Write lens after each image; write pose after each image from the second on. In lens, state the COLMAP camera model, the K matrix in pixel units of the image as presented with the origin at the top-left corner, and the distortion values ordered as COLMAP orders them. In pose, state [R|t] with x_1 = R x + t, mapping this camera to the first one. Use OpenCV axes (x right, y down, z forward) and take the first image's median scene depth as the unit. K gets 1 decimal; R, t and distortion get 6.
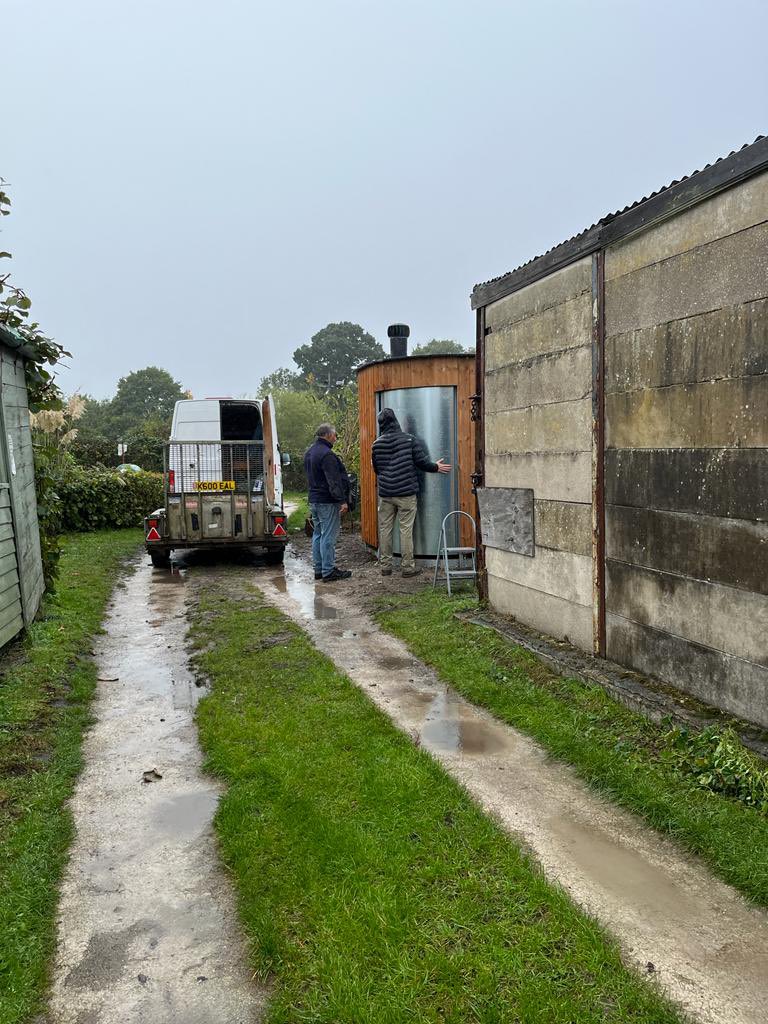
lens RADIAL K [[928.9, 0, 384.3], [0, 928.9, 513.4], [0, 0, 1]] dist [-0.010975, 0.000000]
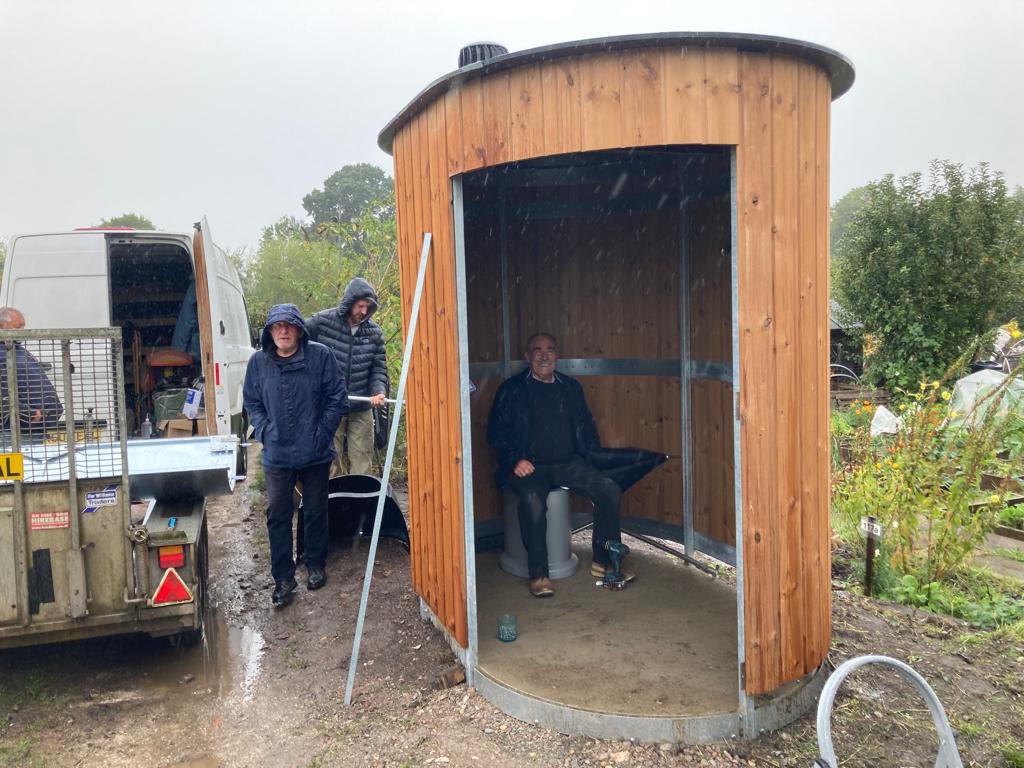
lens RADIAL K [[928.9, 0, 512.9], [0, 928.9, 380.3], [0, 0, 1]] dist [-0.010975, 0.000000]
pose [[0.993428, -0.015842, 0.113354, -0.025859], [0.014793, 0.999840, 0.010093, -0.059991], [-0.113496, -0.008350, 0.993503, 0.646669]]
